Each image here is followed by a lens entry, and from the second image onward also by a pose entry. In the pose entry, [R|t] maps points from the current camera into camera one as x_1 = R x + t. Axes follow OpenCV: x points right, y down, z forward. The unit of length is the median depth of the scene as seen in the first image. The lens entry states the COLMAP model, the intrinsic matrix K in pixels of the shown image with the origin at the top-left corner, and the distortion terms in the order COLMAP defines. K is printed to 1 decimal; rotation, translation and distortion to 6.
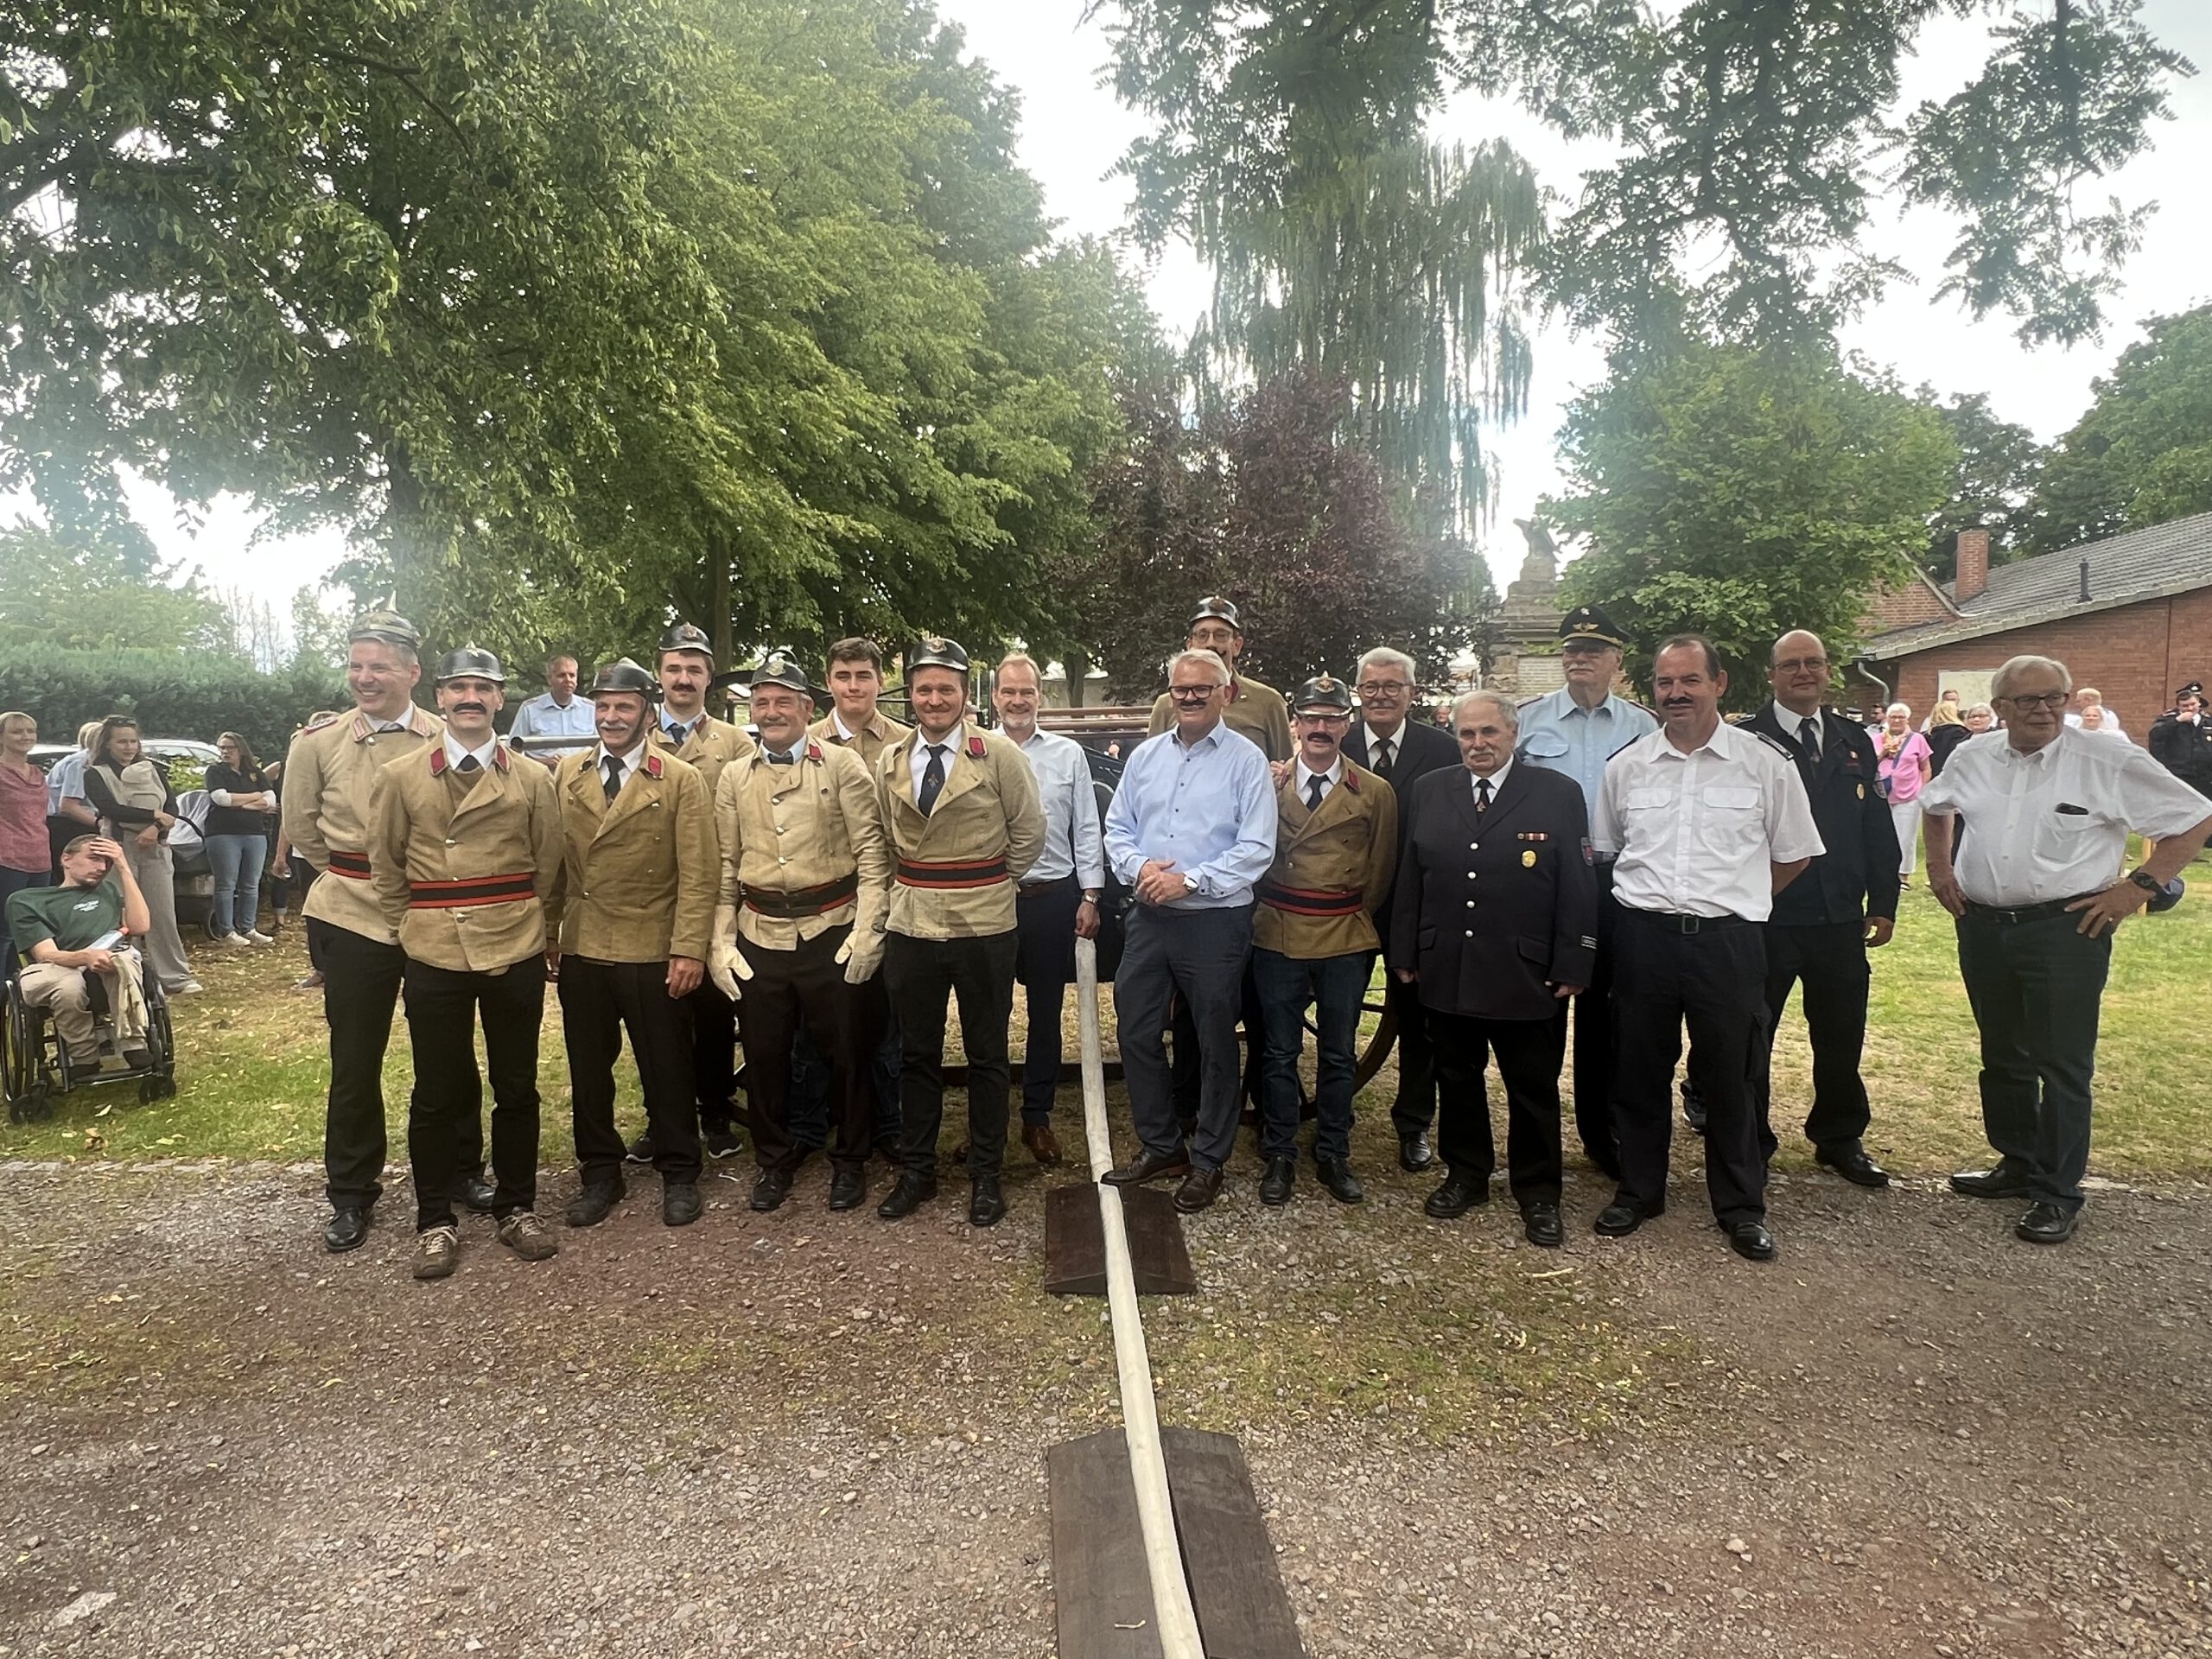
lens RADIAL K [[1357.7, 0, 1106.0], [0, 1357.7, 829.5], [0, 0, 1]] dist [-0.028039, 0.028641]
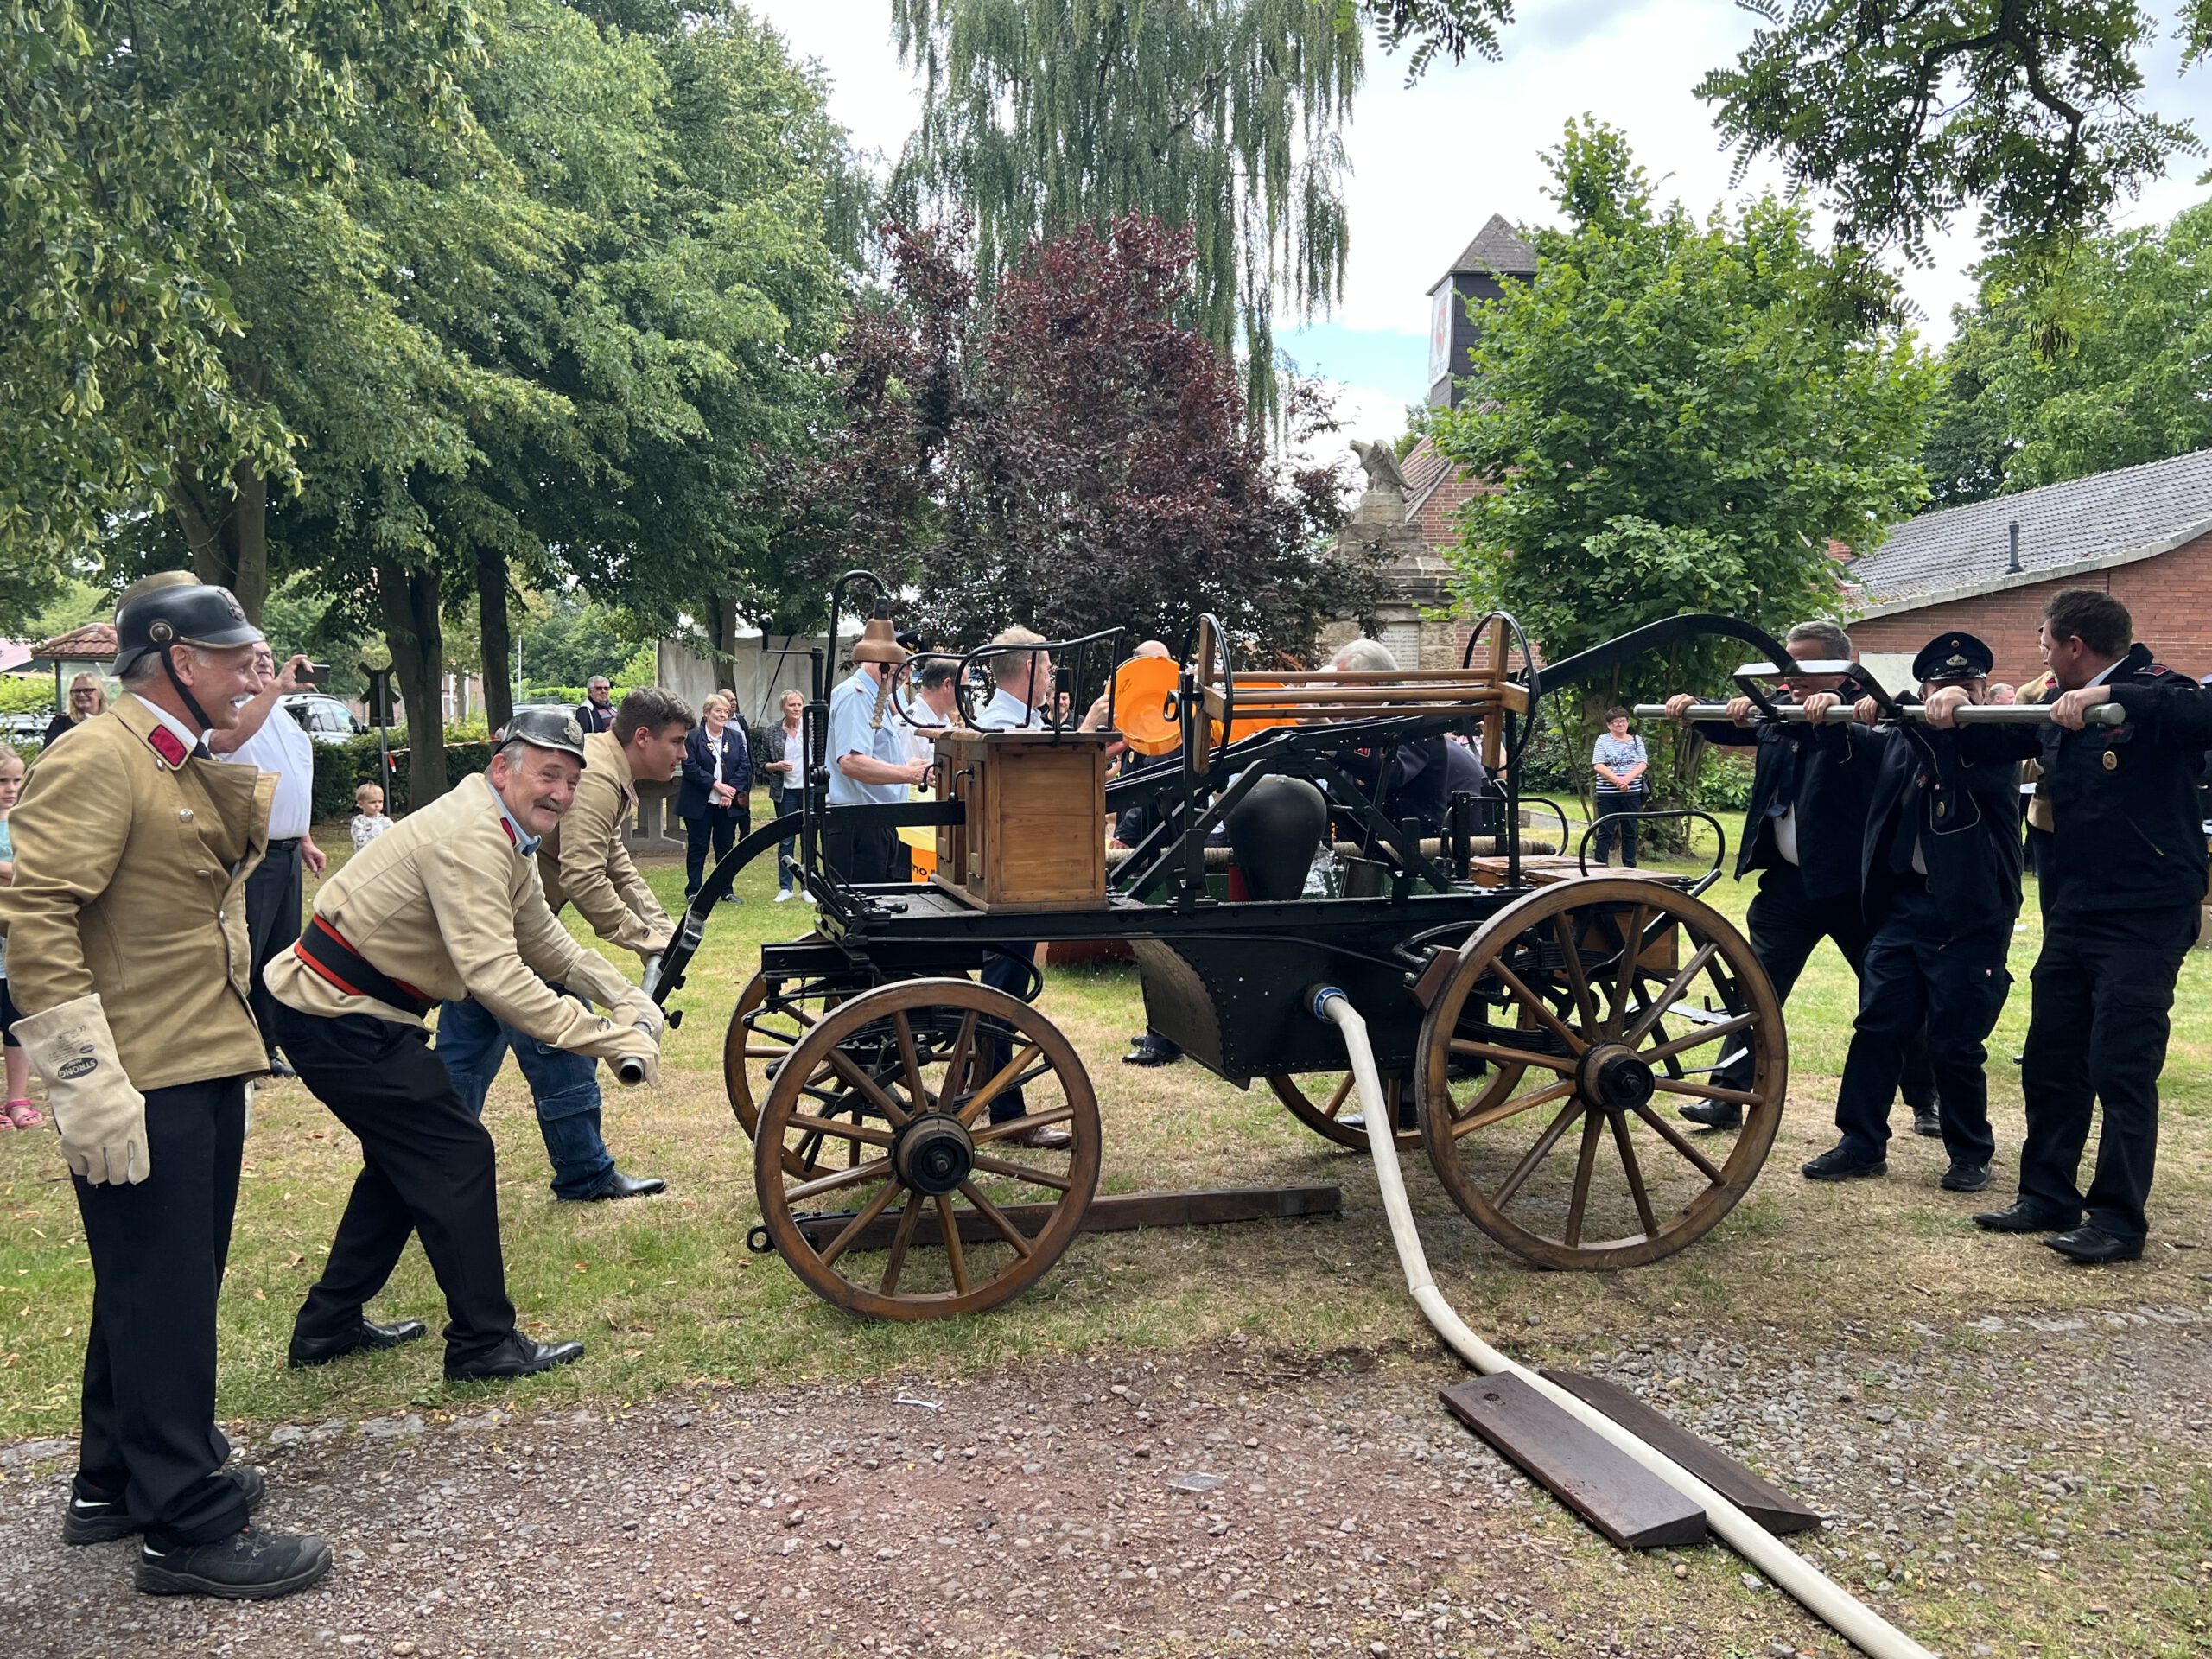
lens RADIAL K [[1843.7, 0, 1091.3], [0, 1843.7, 800.8], [0, 0, 1]] dist [0.052428, -0.074142]
pose [[0.972746, 0.006058, 0.231796, -0.122175], [-0.000164, 0.999676, -0.025440, -0.001669], [-0.231875, 0.024709, 0.972432, 0.048300]]
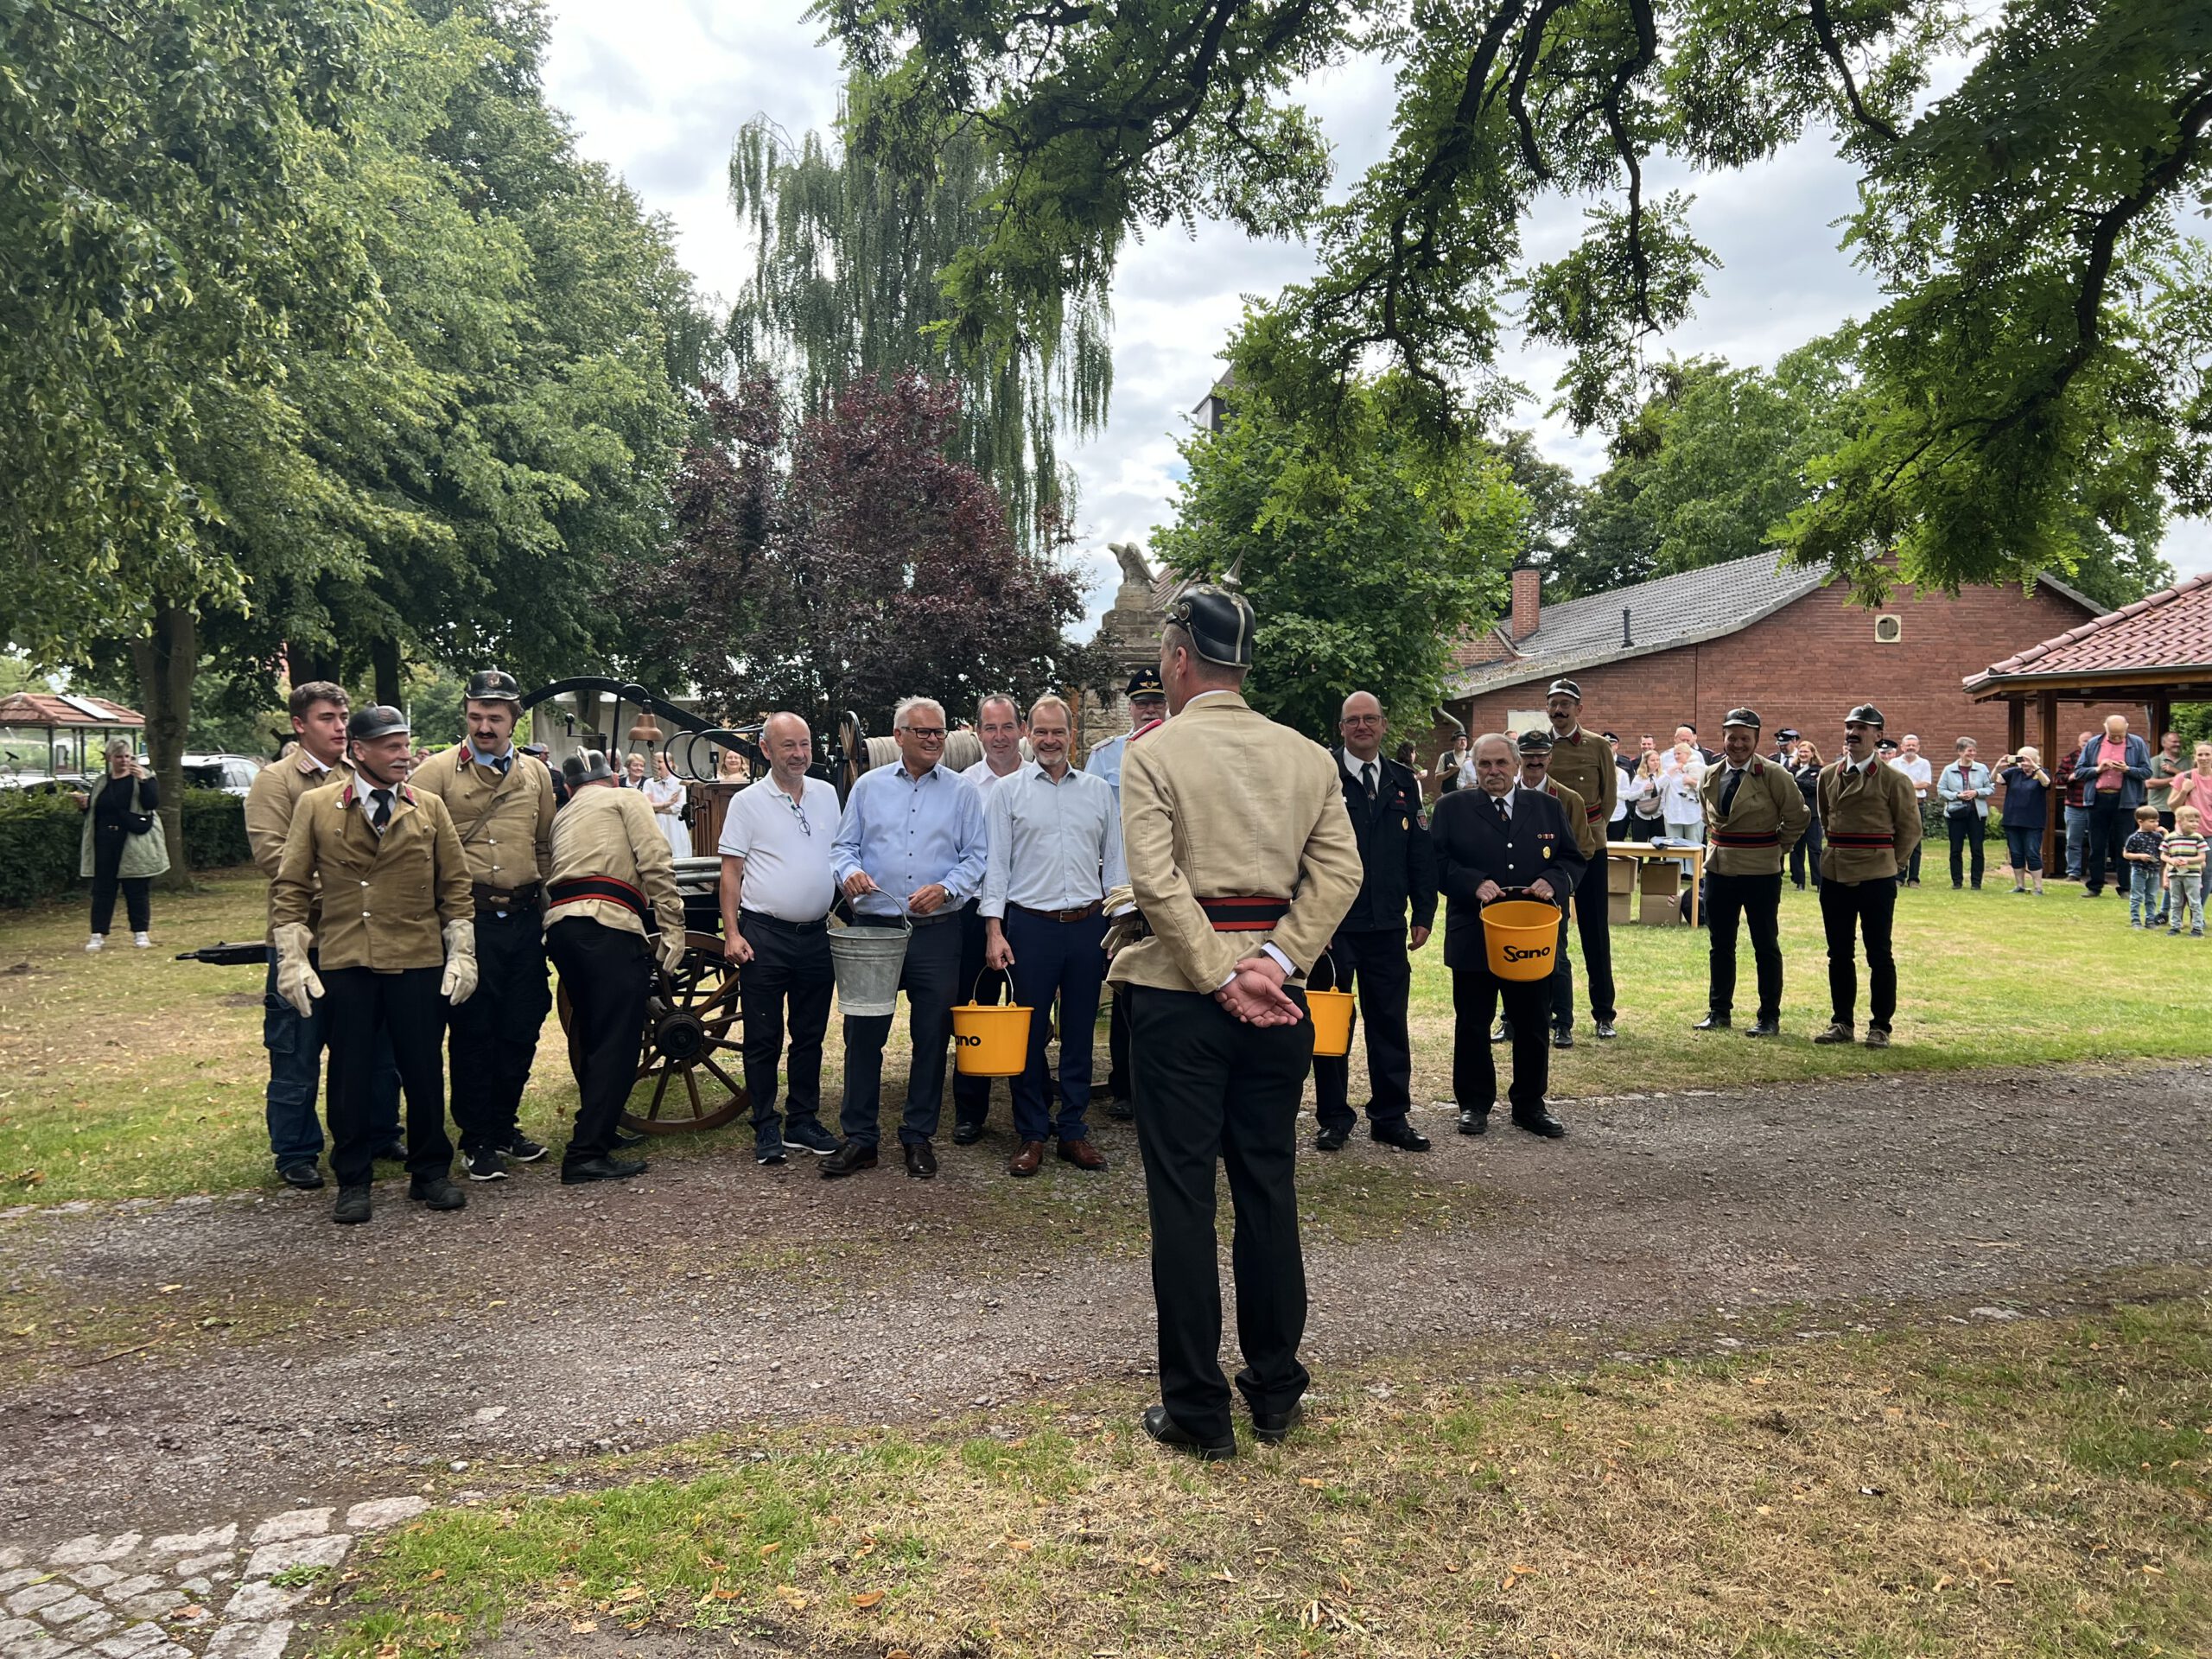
lens RADIAL K [[1650.8, 0, 1106.0], [0, 1650.8, 829.5], [0, 0, 1]] dist [0.049848, -0.088609]
pose [[0.945944, -0.006582, 0.324265, -0.112223], [0.017374, 0.999387, -0.030398, 0.006866], [-0.323866, 0.034389, 0.945478, -0.121374]]
